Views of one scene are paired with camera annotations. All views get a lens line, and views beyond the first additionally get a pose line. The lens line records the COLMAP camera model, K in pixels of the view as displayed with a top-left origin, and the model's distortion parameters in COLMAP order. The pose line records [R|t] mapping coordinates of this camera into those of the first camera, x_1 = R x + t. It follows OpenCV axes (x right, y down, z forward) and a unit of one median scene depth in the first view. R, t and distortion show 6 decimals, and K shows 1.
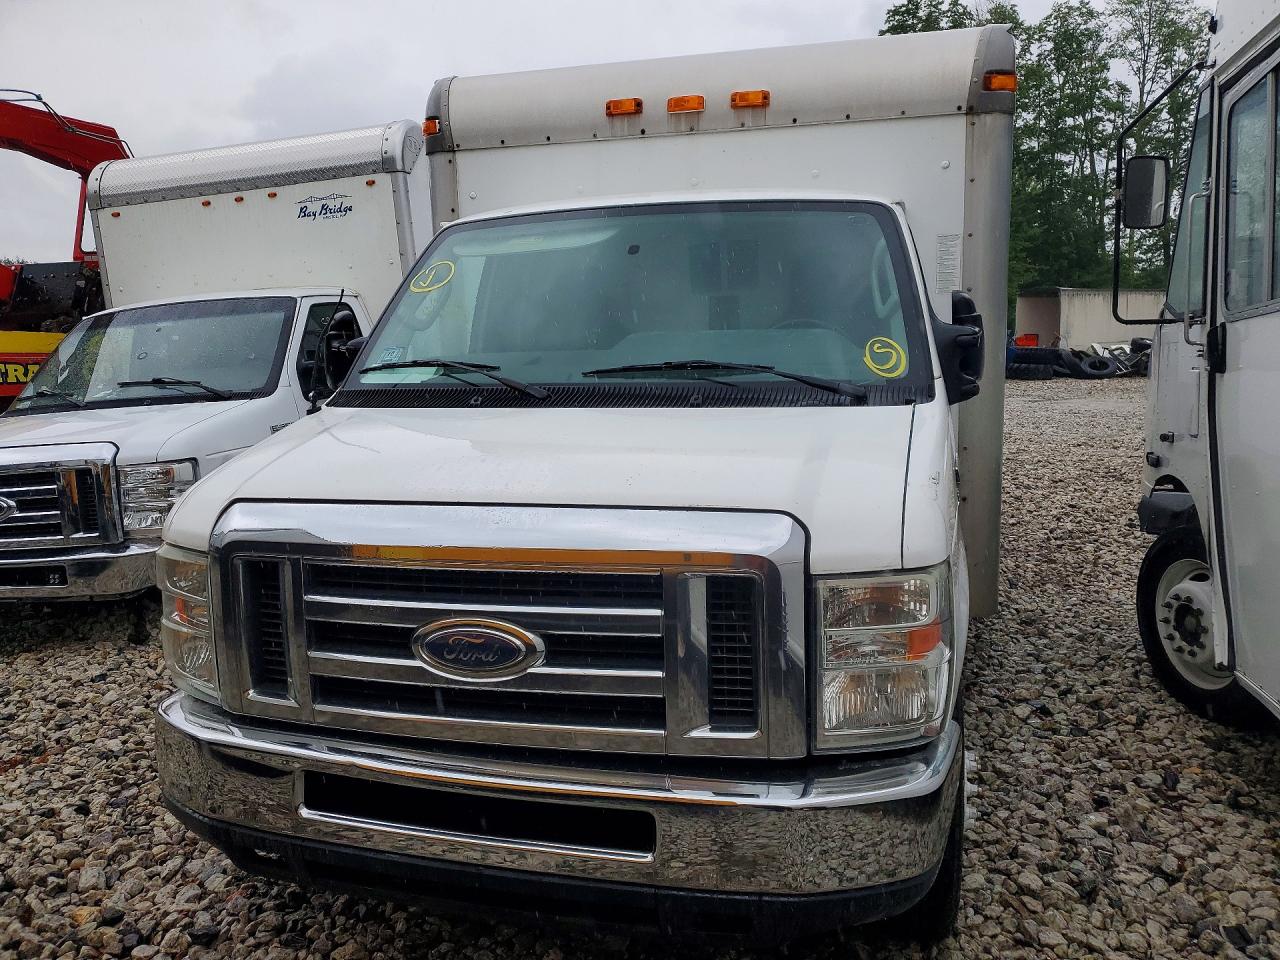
lens RADIAL K [[994.0, 0, 636.8], [0, 994.0, 466.2], [0, 0, 1]] dist [0.042275, -0.021927]
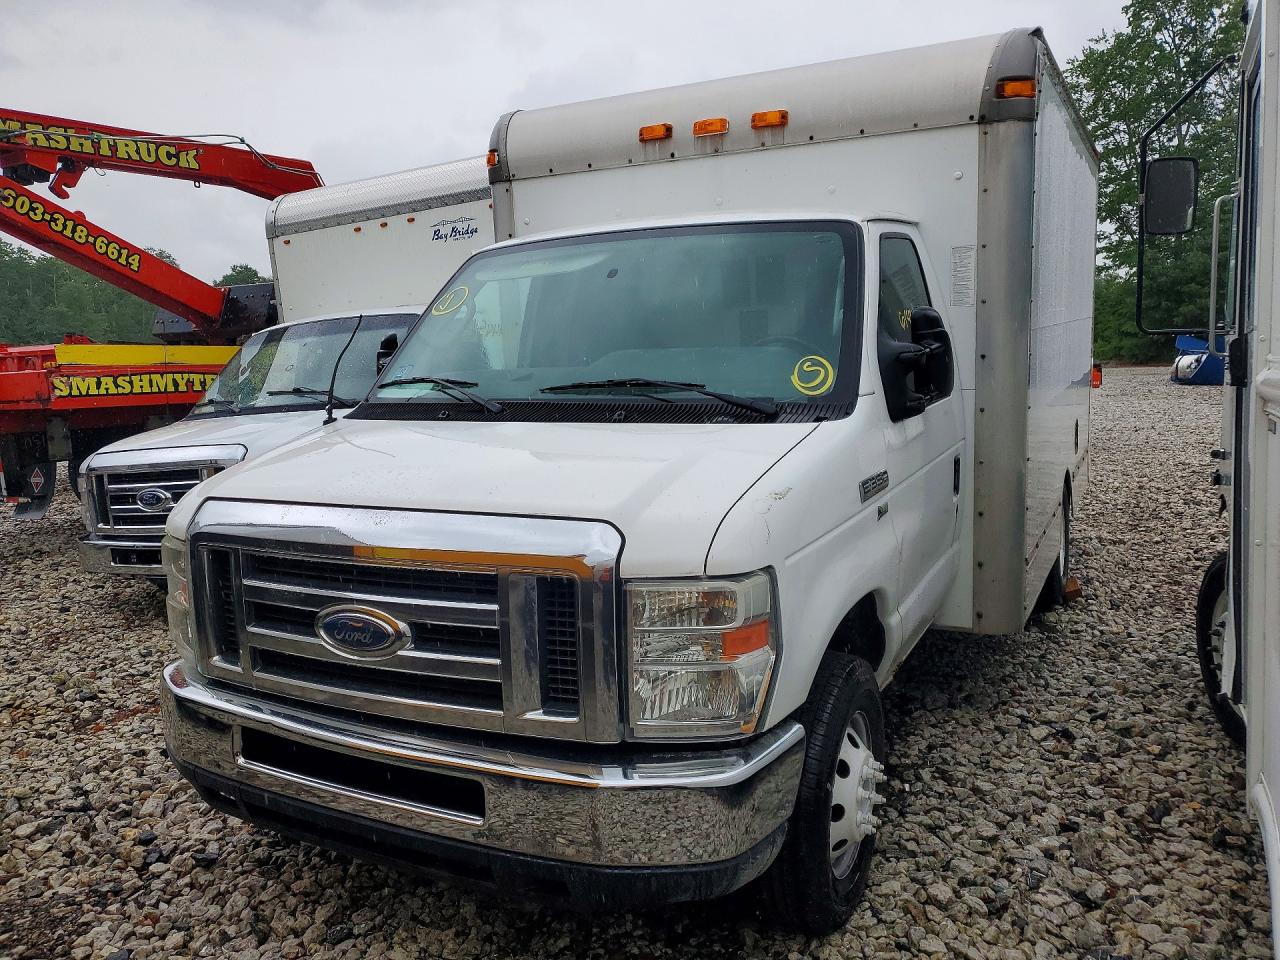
lens RADIAL K [[994.0, 0, 639.3], [0, 994.0, 479.2], [0, 0, 1]] dist [0.042275, -0.021927]
pose [[0.976573, 0.020445, -0.214211, 0.267592], [-0.018081, 0.999752, 0.012989, -0.010375], [0.214424, -0.008811, 0.976701, -0.045075]]
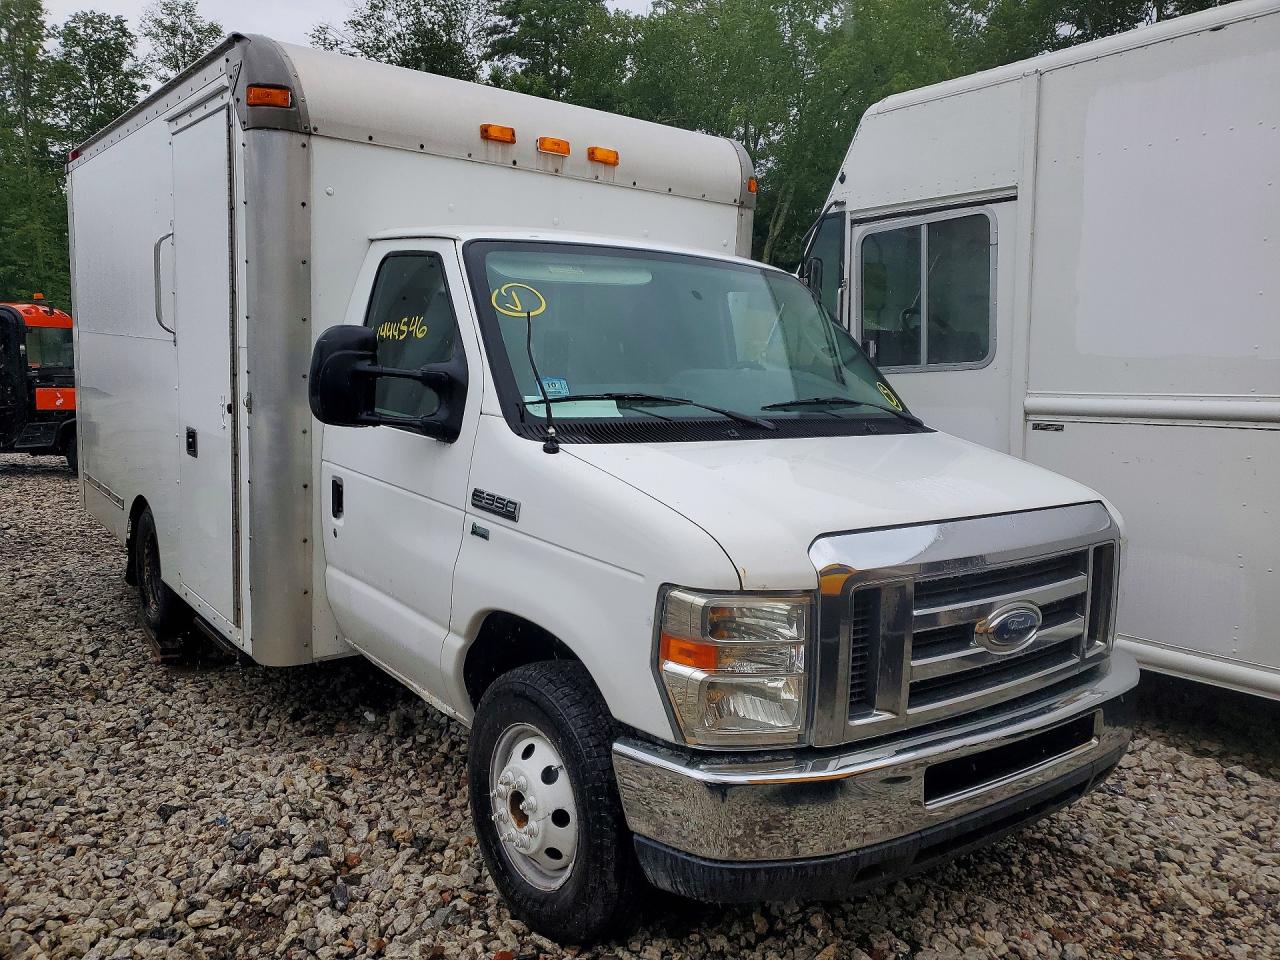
lens RADIAL K [[994.0, 0, 641.0], [0, 994.0, 490.1], [0, 0, 1]] dist [0.042275, -0.021927]
pose [[0.606456, -0.063986, 0.792539, -0.963359], [0.062360, 0.997514, 0.032816, -0.041984], [-0.792668, 0.029522, 0.608938, 0.391927]]
